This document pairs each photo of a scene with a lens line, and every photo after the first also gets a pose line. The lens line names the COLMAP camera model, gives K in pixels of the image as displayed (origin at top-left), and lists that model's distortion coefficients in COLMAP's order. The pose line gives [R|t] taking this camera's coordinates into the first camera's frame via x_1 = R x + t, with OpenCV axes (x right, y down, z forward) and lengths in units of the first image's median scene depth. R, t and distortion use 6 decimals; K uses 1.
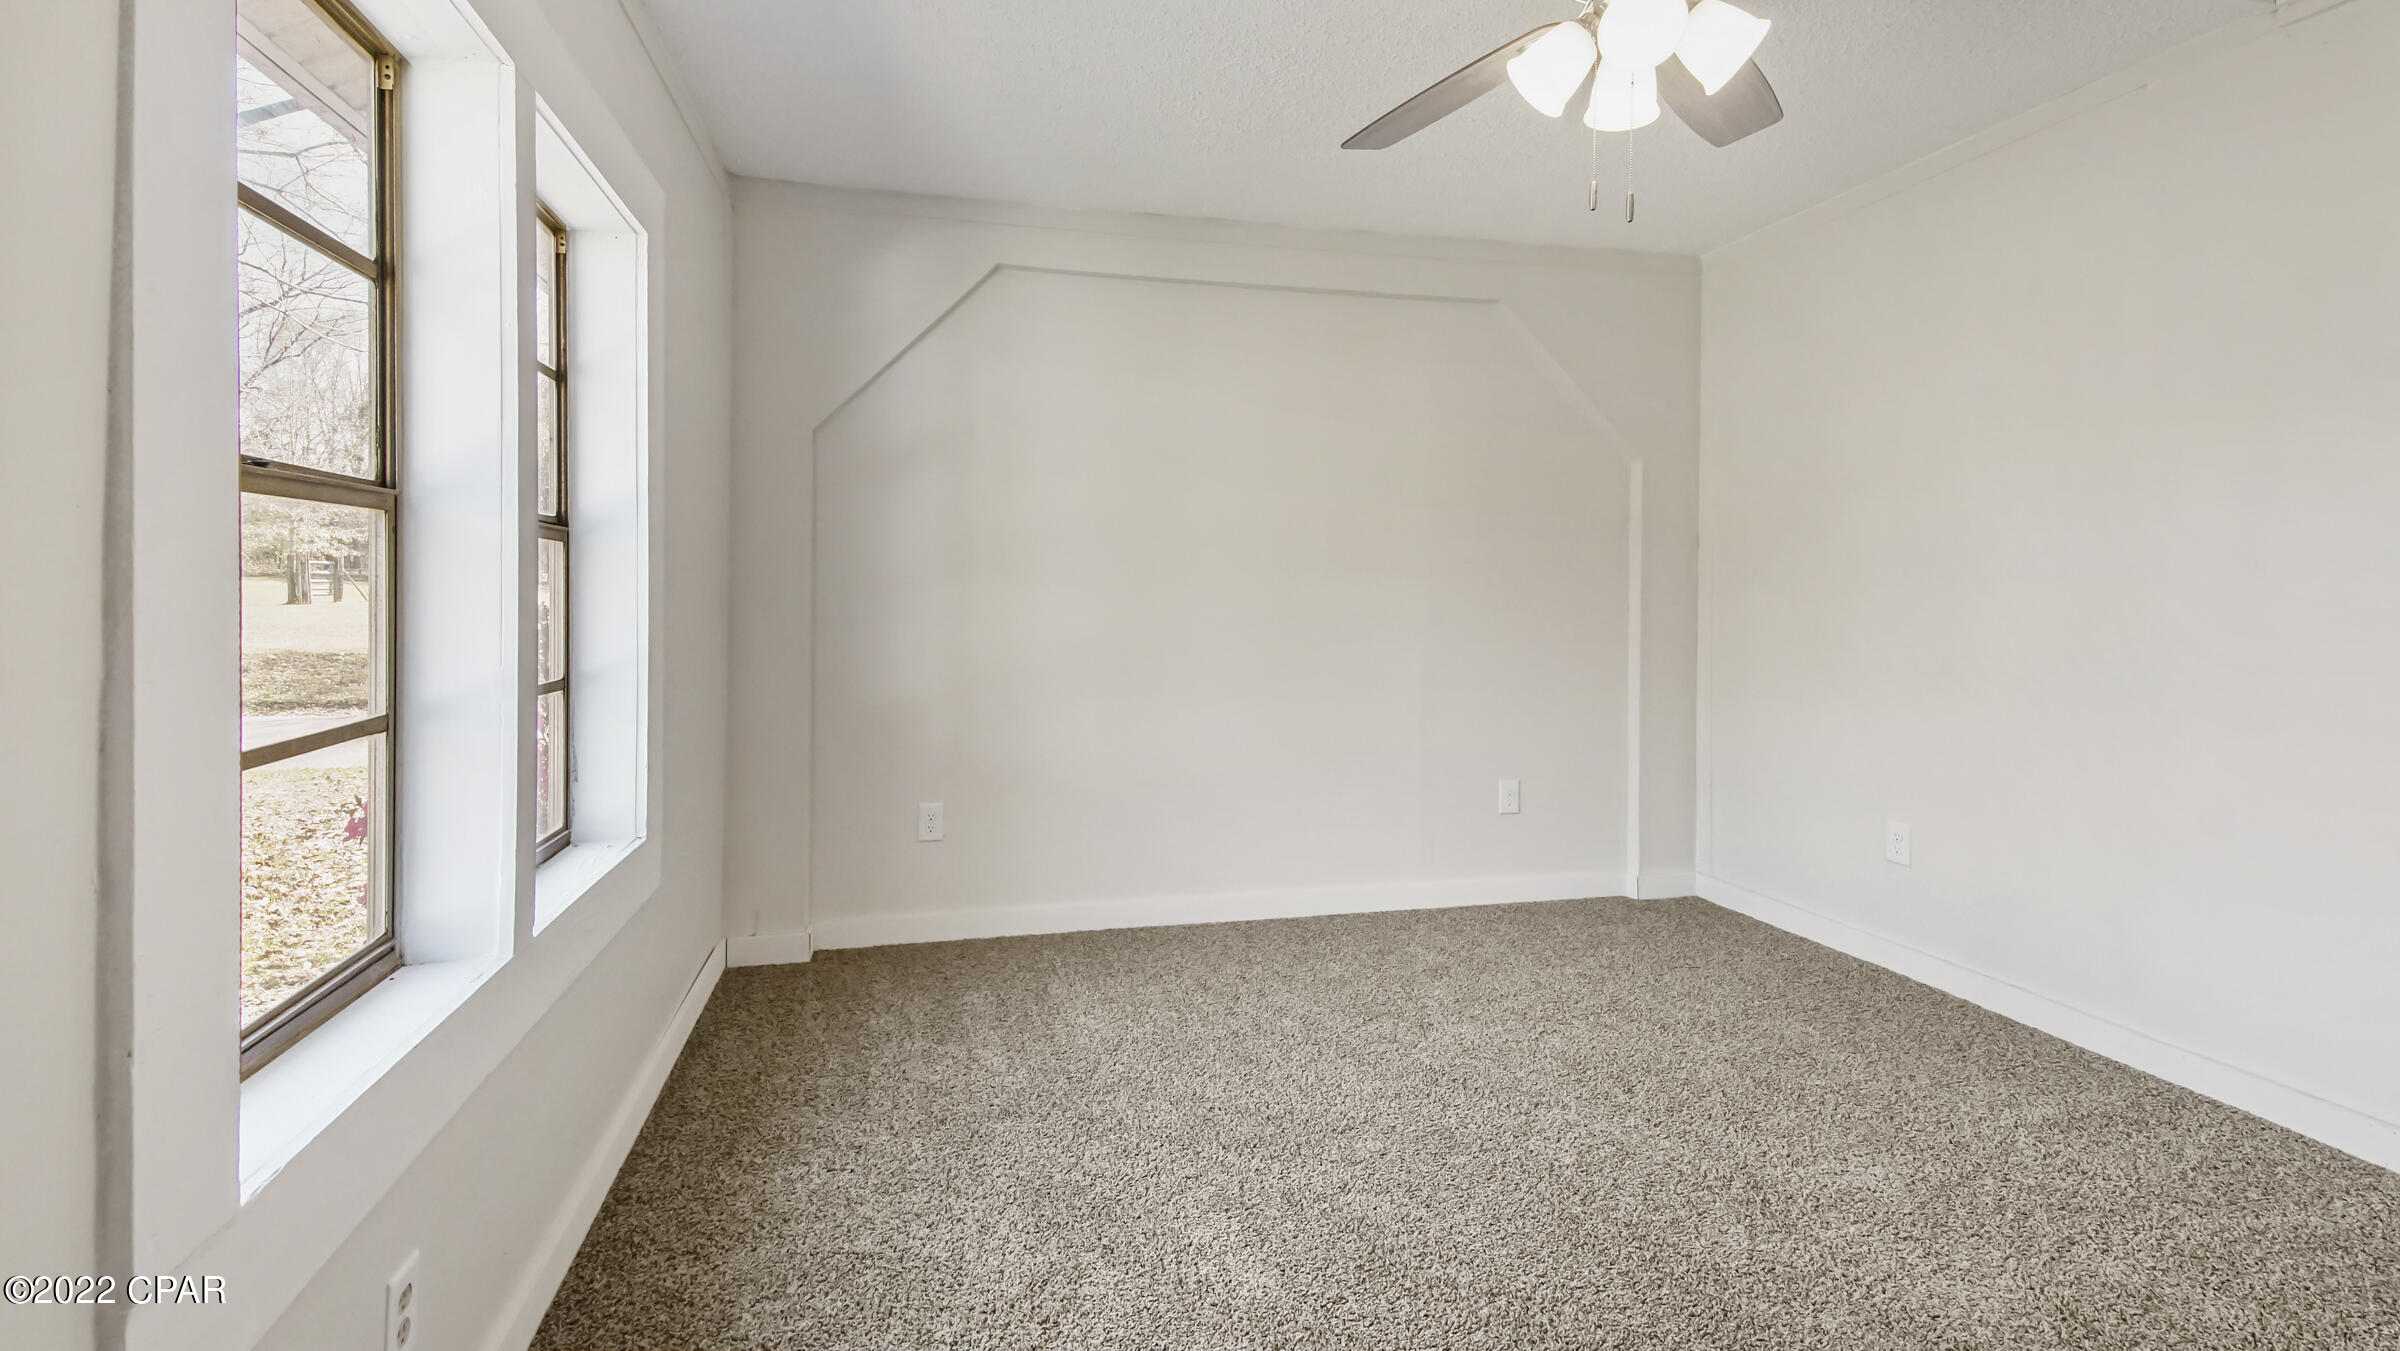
lens RADIAL K [[1071.1, 0, 1204.0], [0, 1071.1, 687.1], [0, 0, 1]] dist [0.024942, -0.000367]
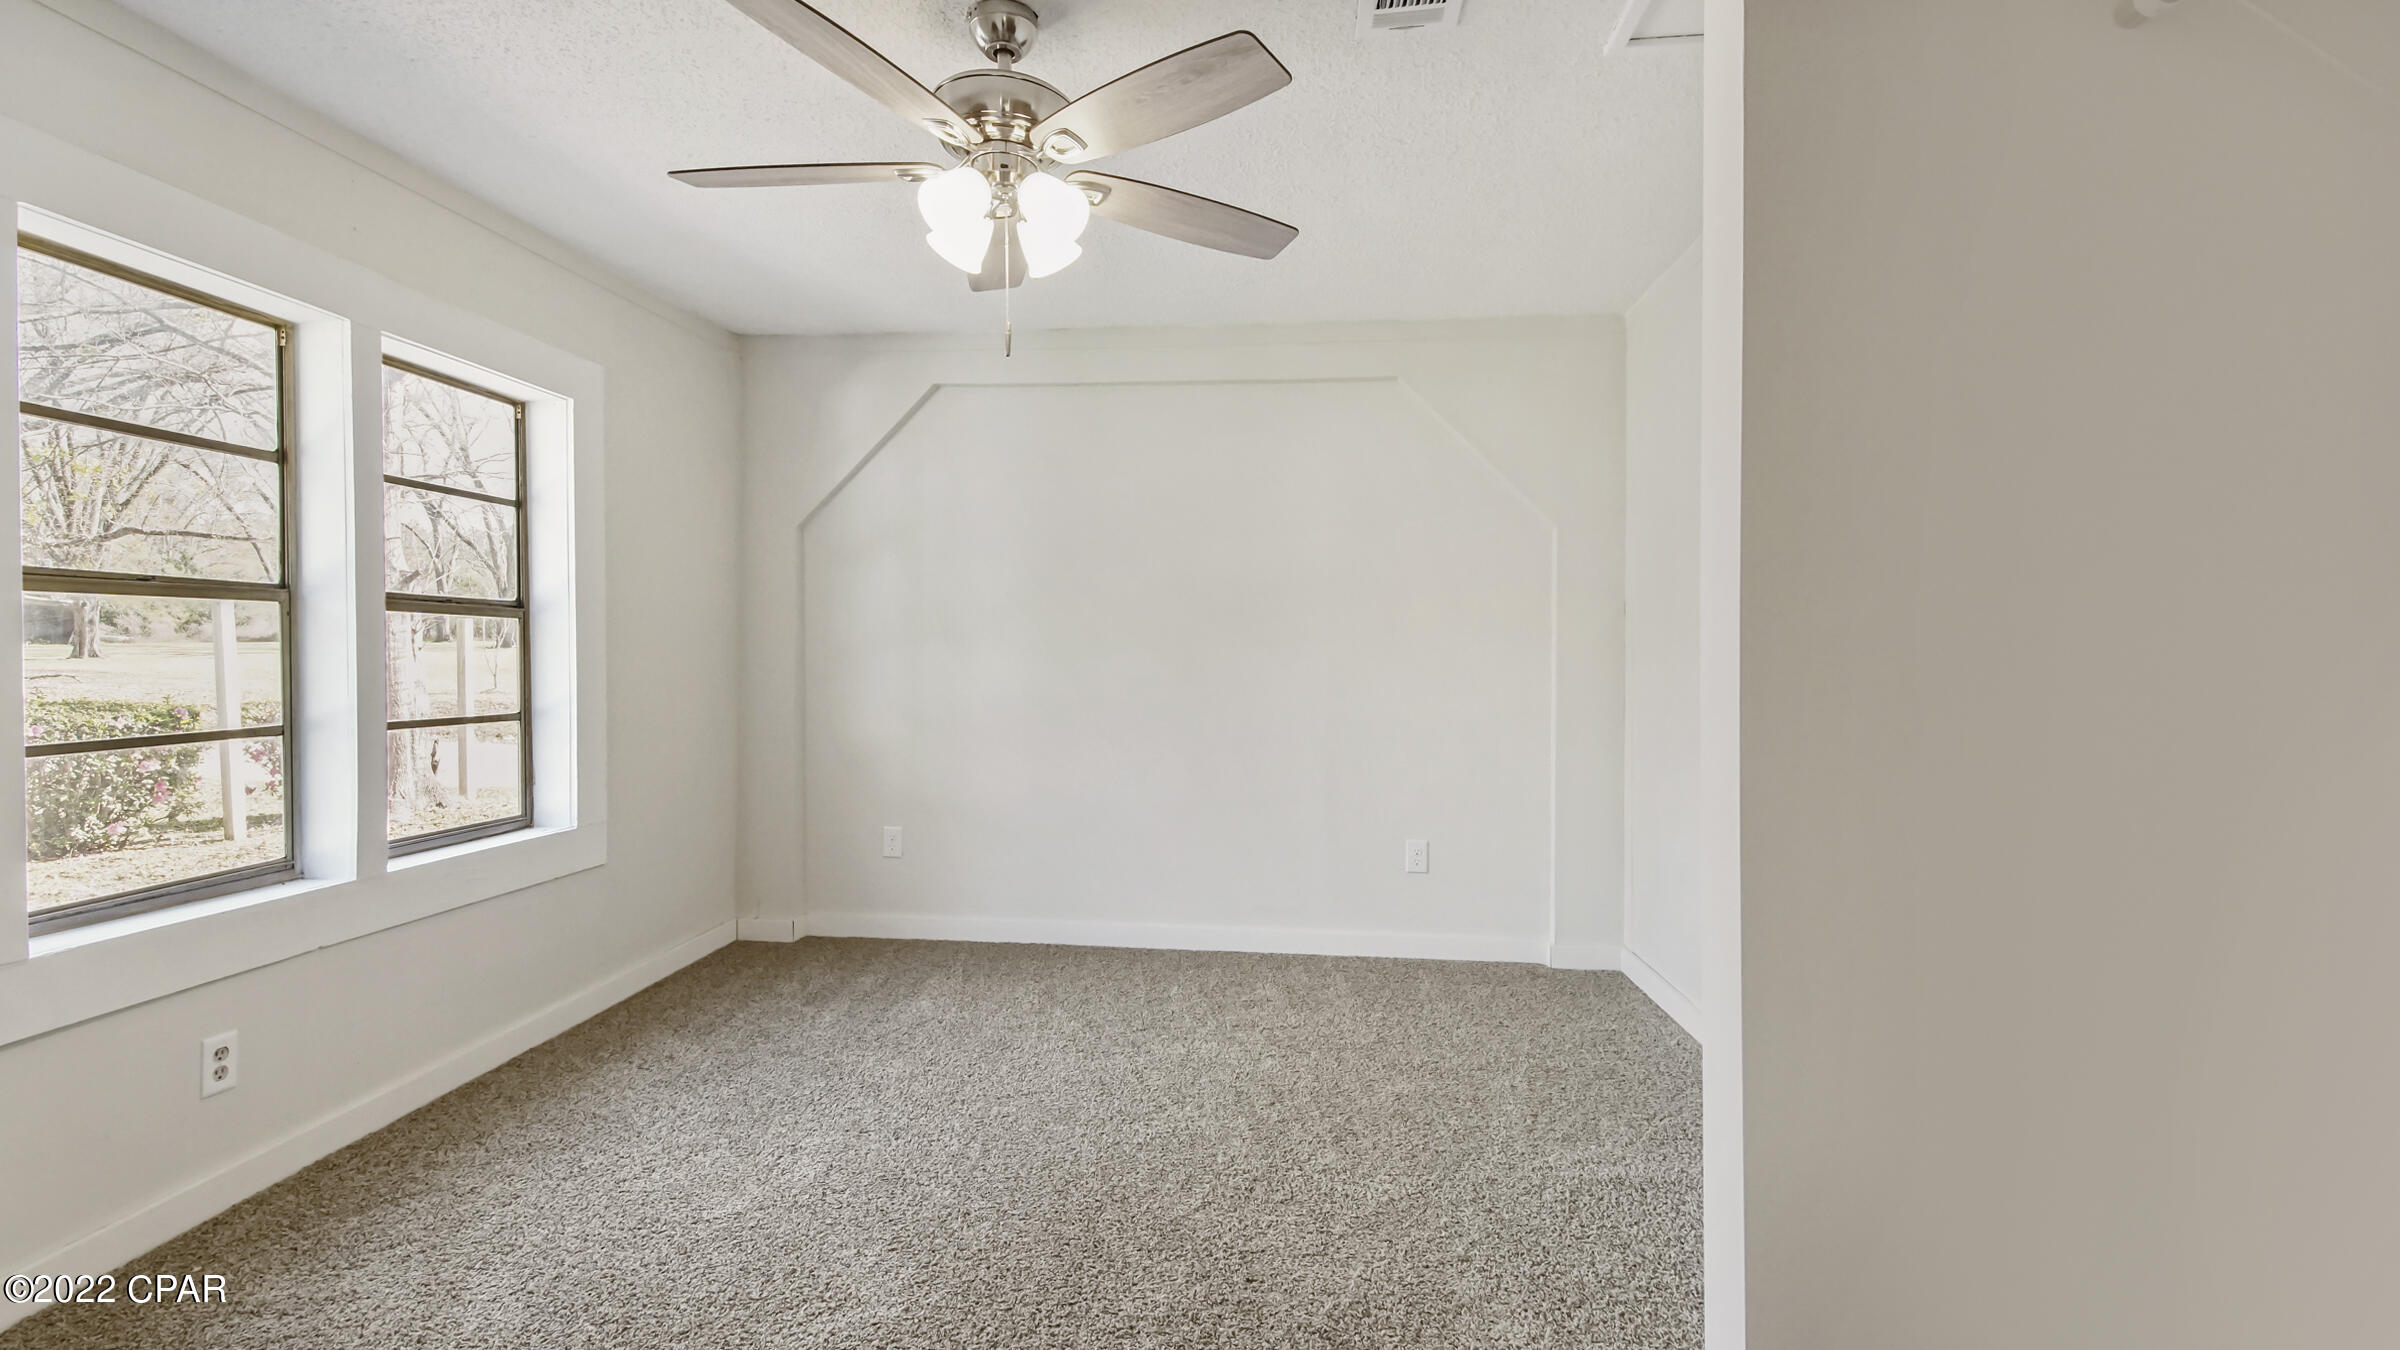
lens RADIAL K [[1052.5, 0, 1201.4], [0, 1052.5, 788.7], [0, 0, 1]] dist [0.002352, 0.000083]
pose [[0.947021, 0.044245, -0.318110, 0.524621], [-0.033638, 0.998682, 0.038763, 0.005178], [0.319406, -0.026009, 0.947261, -0.038225]]
